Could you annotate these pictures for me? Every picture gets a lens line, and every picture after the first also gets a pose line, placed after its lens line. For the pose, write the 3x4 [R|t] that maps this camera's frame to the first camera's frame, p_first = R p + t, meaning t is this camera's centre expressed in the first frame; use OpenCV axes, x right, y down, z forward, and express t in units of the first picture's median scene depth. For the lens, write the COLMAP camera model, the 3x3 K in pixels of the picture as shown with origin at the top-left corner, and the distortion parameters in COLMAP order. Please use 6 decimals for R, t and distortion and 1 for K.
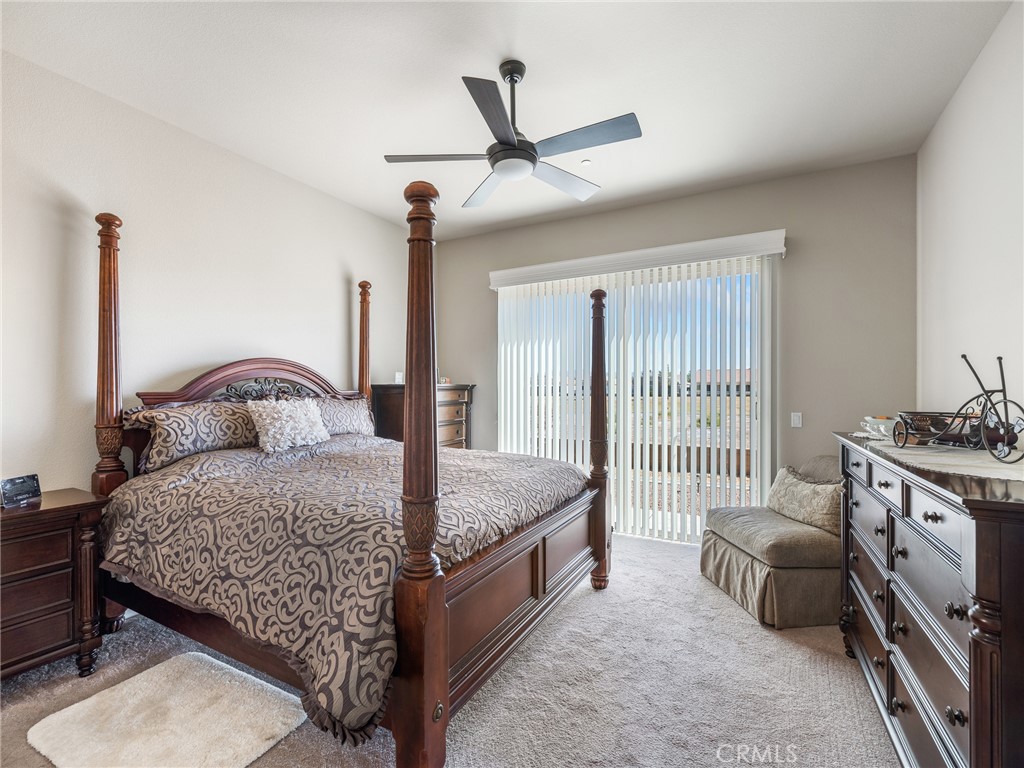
lens RADIAL K [[467.3, 0, 512.7], [0, 467.3, 386.3], [0, 0, 1]] dist [-0.010489, 0.001151]
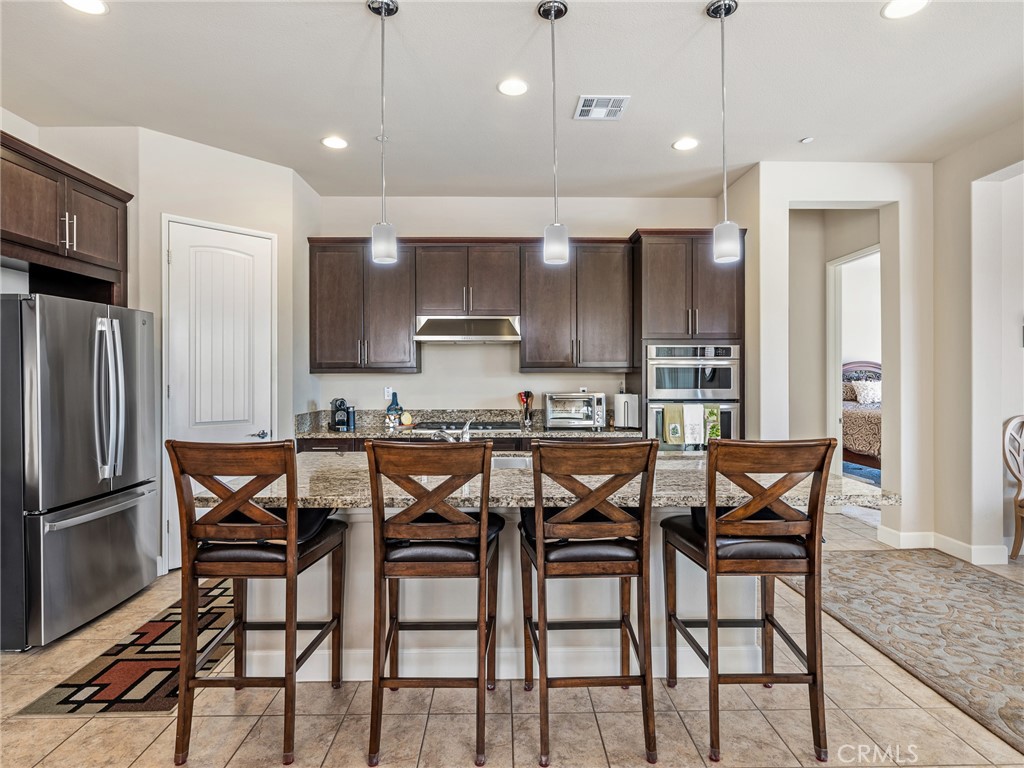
lens RADIAL K [[570.6, 0, 522.1], [0, 570.6, 382.8], [0, 0, 1]] dist [-0.000777, 0.001494]
pose [[0.513661, 0.007634, -0.857959, 1.012560], [0.003688, 0.999932, 0.011105, 0.002958], [0.857985, -0.008868, 0.513597, -1.847670]]
